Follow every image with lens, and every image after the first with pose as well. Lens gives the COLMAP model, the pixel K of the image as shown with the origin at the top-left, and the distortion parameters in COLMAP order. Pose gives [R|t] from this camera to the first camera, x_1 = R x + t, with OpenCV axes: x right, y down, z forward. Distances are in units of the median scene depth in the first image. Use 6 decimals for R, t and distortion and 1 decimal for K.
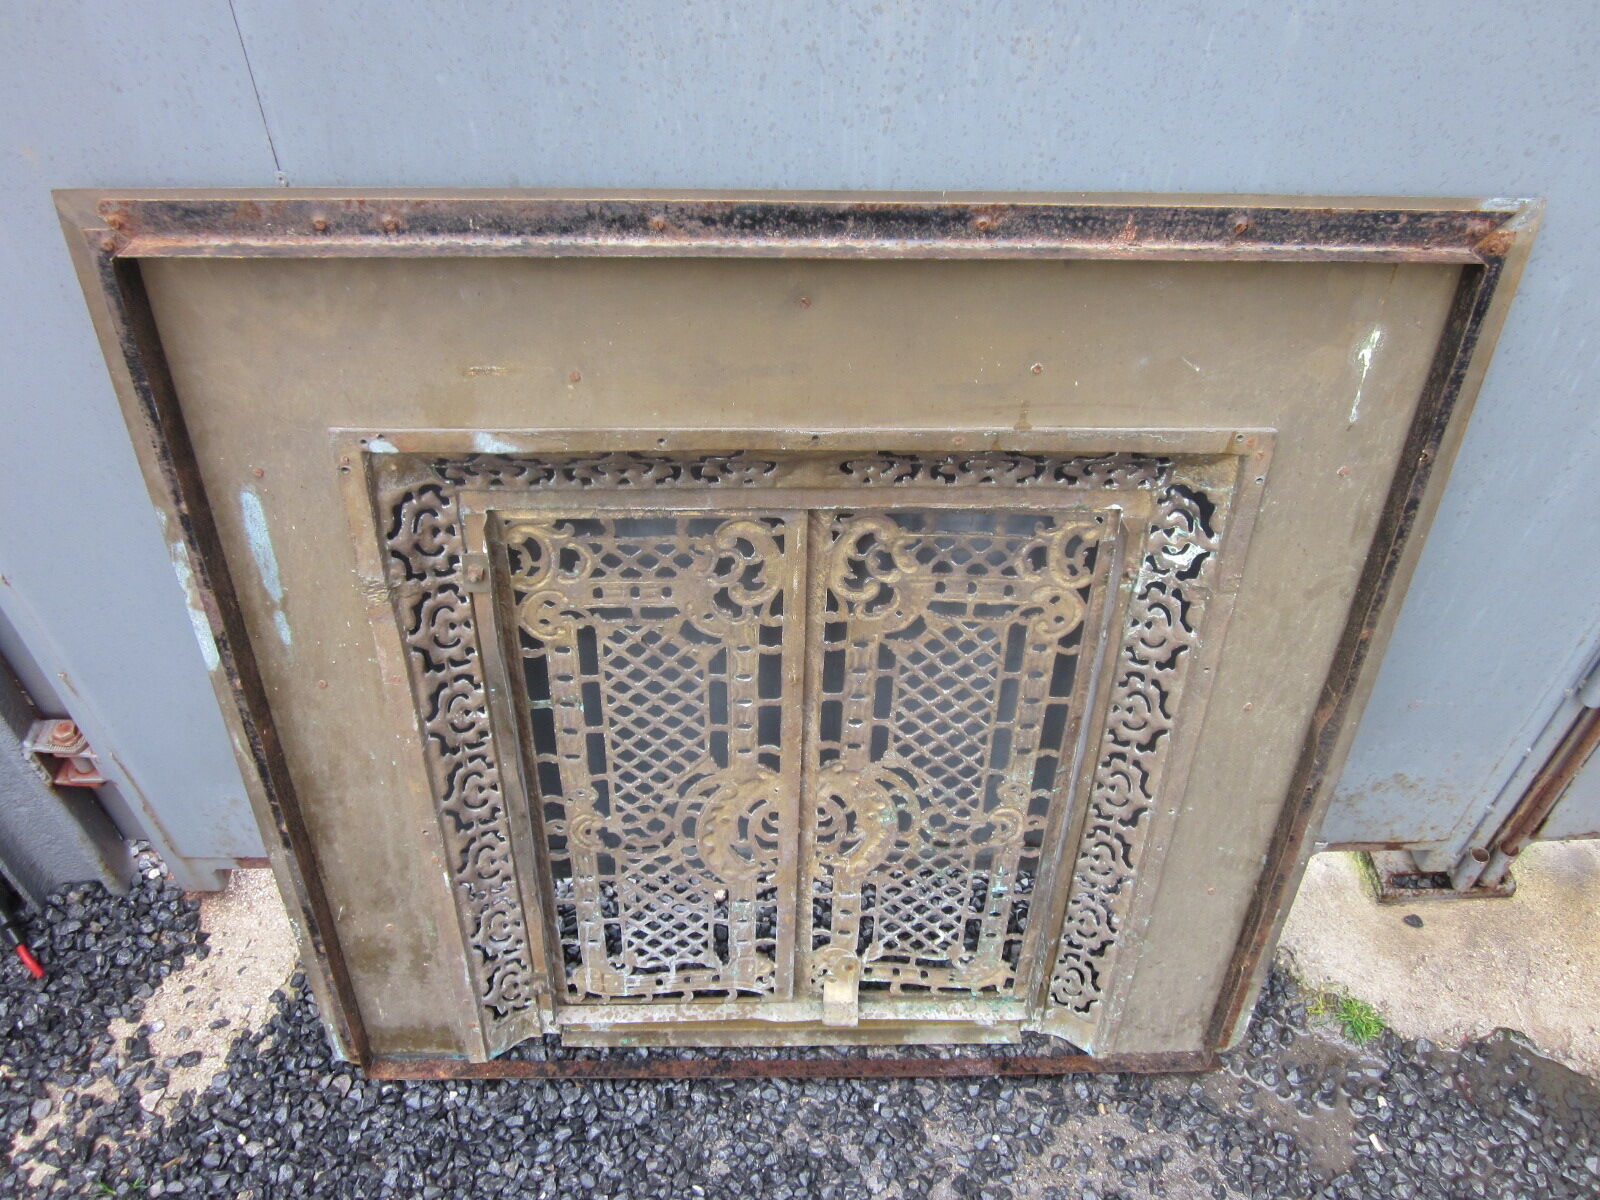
lens RADIAL K [[1317.3, 0, 794.9], [0, 1317.3, 598.2], [0, 0, 1]] dist [-0.044352, 0.016339]
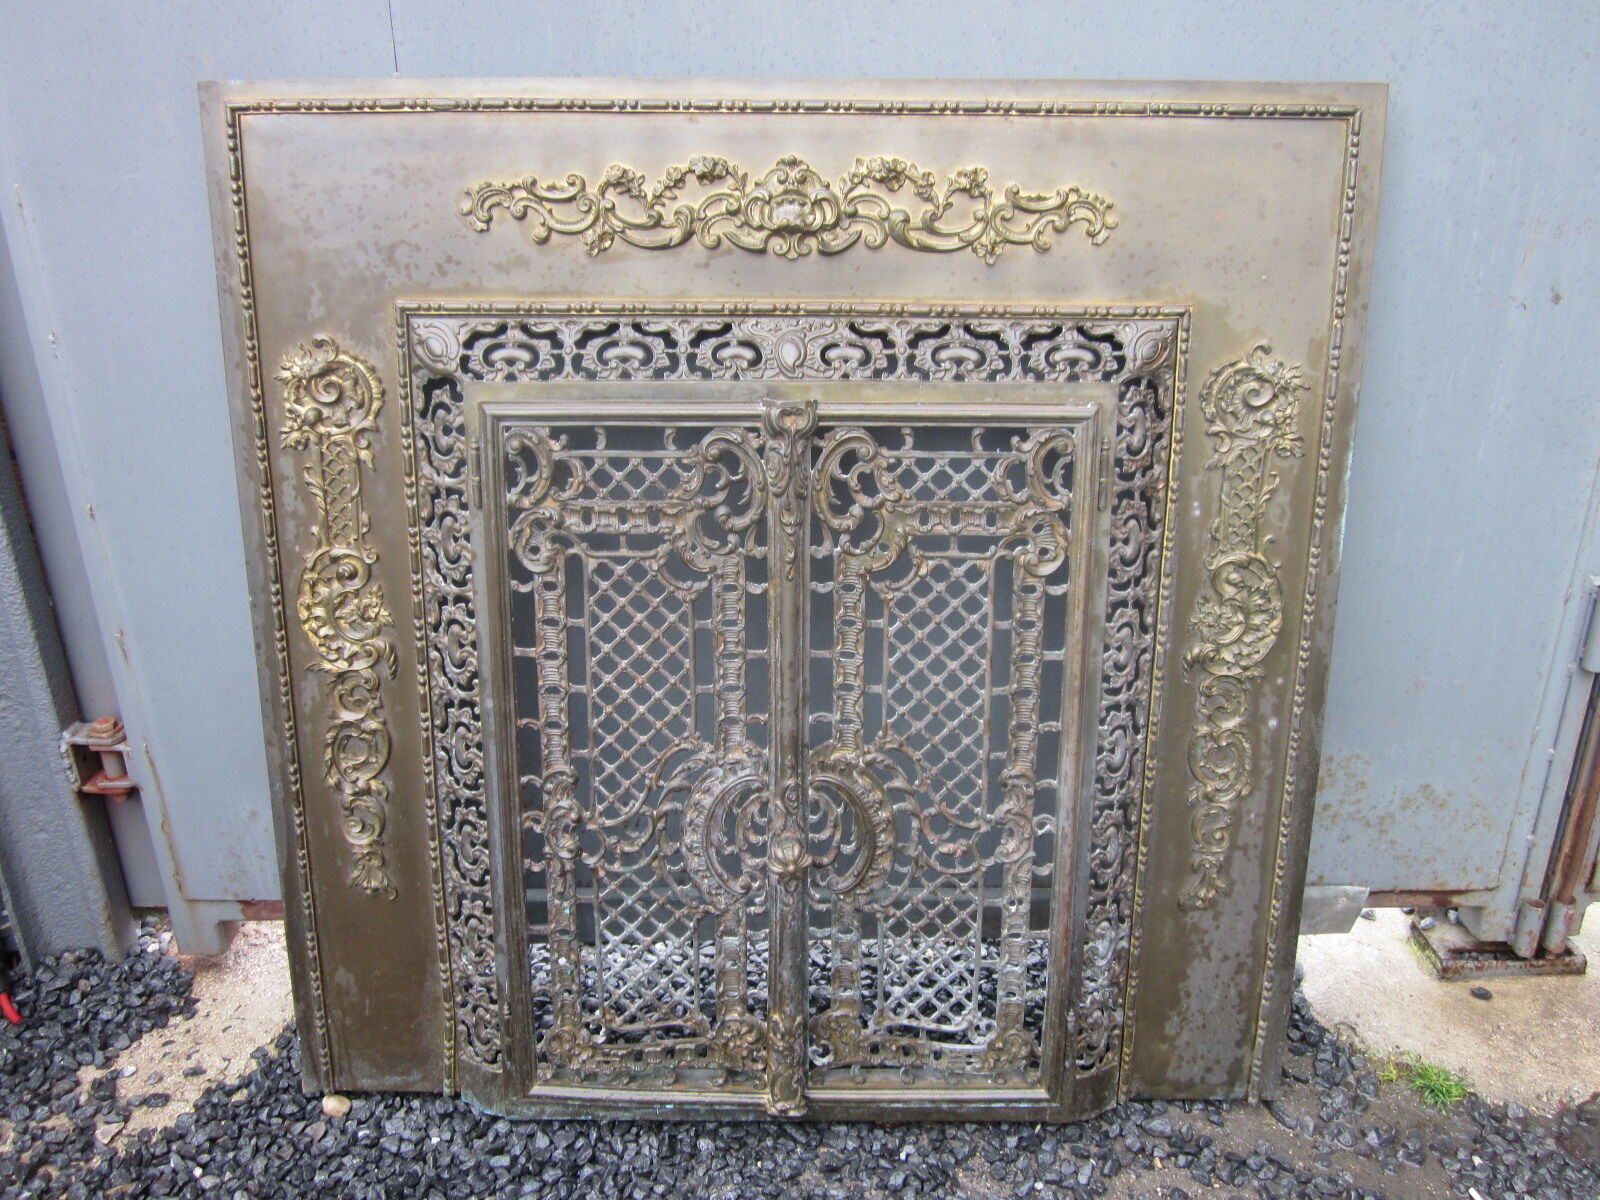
lens RADIAL K [[1317.3, 0, 801.7], [0, 1317.3, 615.8], [0, 0, 1]] dist [-0.044352, 0.016339]
pose [[0.999342, -0.007881, -0.035405, 0.048088], [-0.006194, 0.924695, -0.380659, 0.414352], [0.035739, 0.380628, 0.924038, 0.084239]]
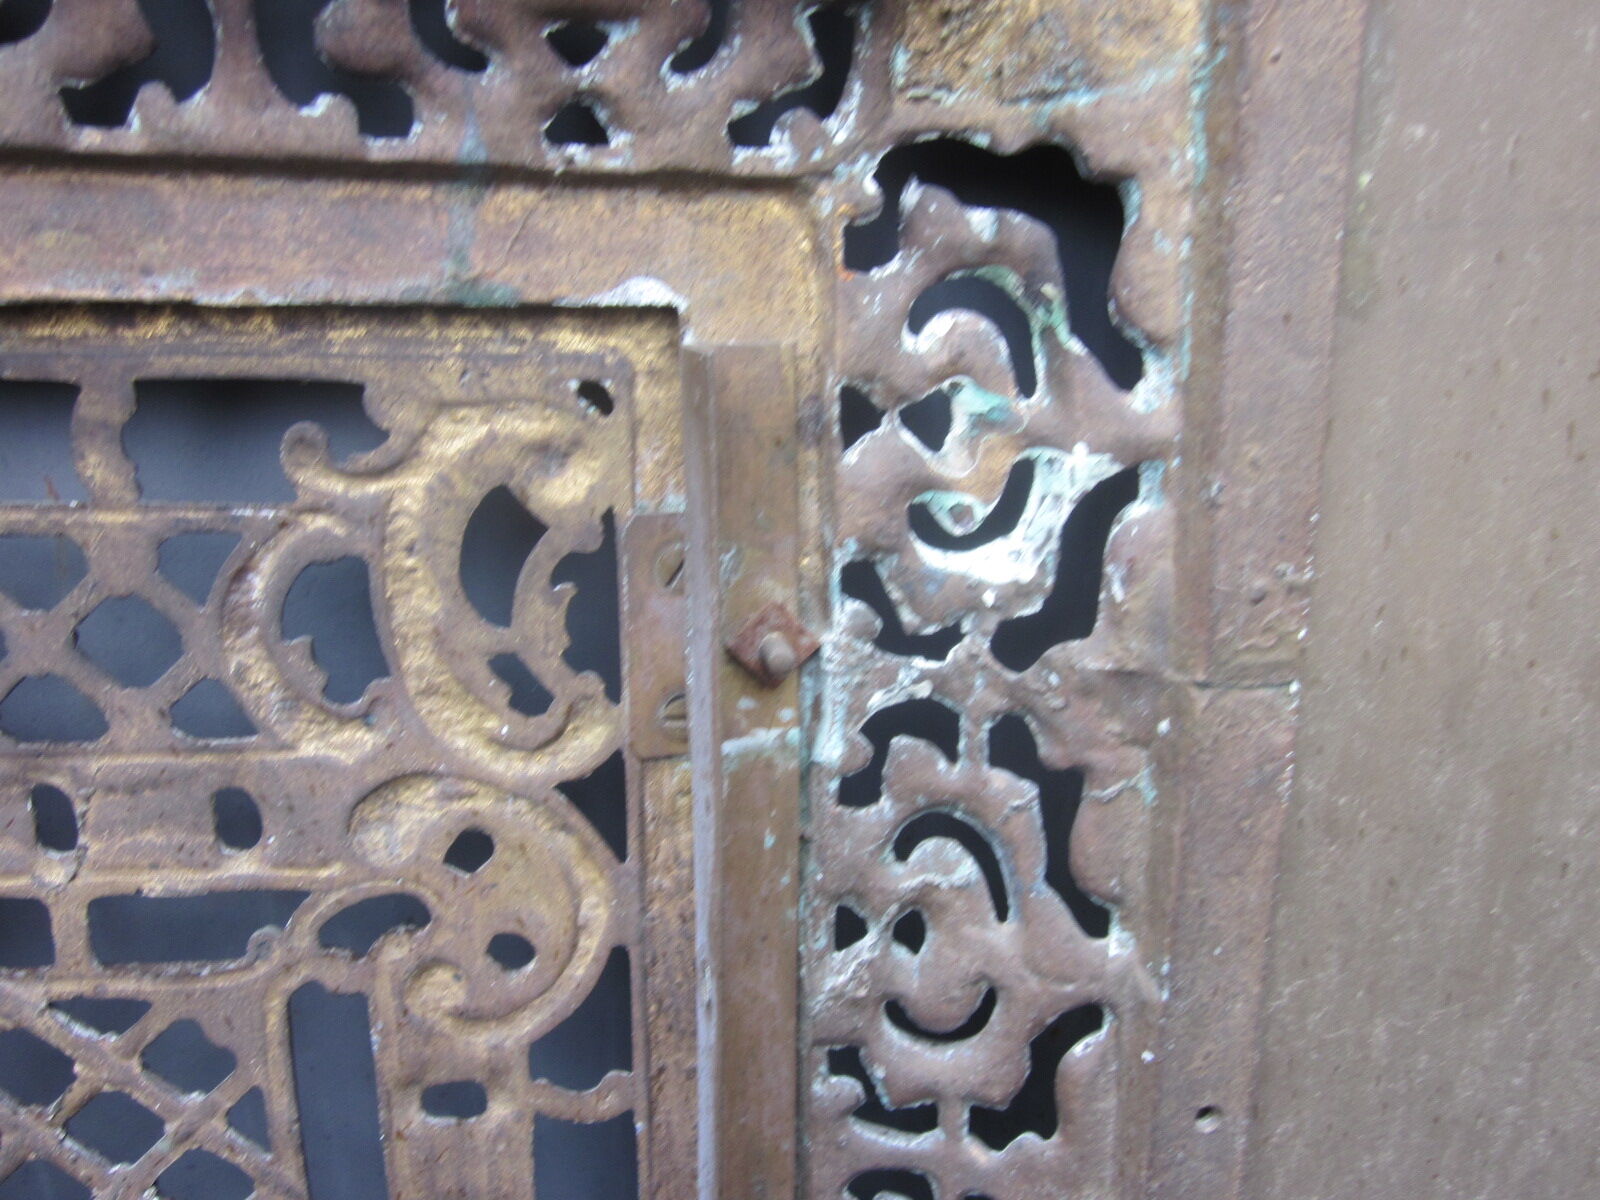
lens RADIAL K [[1317.3, 0, 769.5], [0, 1317.3, 603.9], [0, 0, 1]] dist [-0.044352, 0.016339]
pose [[0.988233, -0.049559, 0.144701, 0.201750], [0.100432, 0.923782, -0.369514, 0.045018], [-0.115360, 0.379698, 0.917890, 0.725138]]
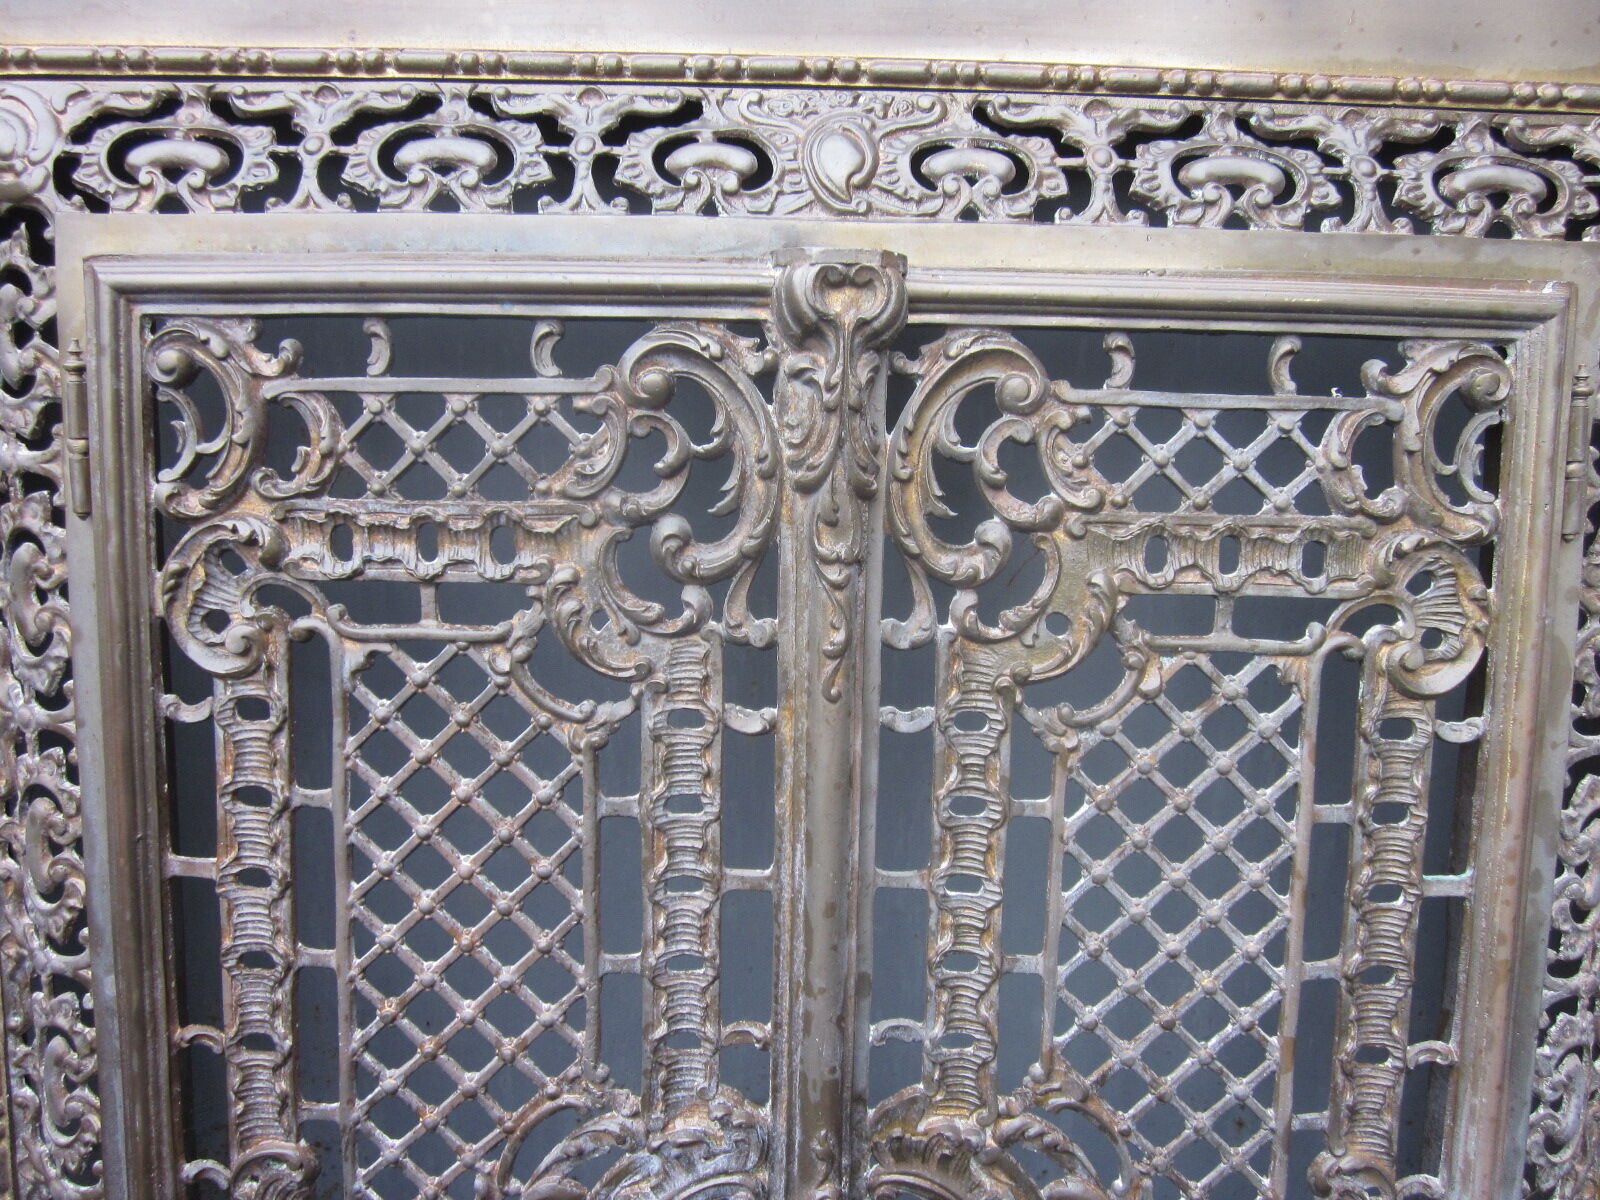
lens RADIAL K [[1317.3, 0, 786.1], [0, 1317.3, 610.2], [0, 0, 1]] dist [-0.044352, 0.016339]
pose [[0.999819, -0.000485, -0.019003, 0.000720], [-0.009014, 0.868029, -0.496431, 0.202617], [0.016736, 0.496513, 0.867868, 0.592926]]
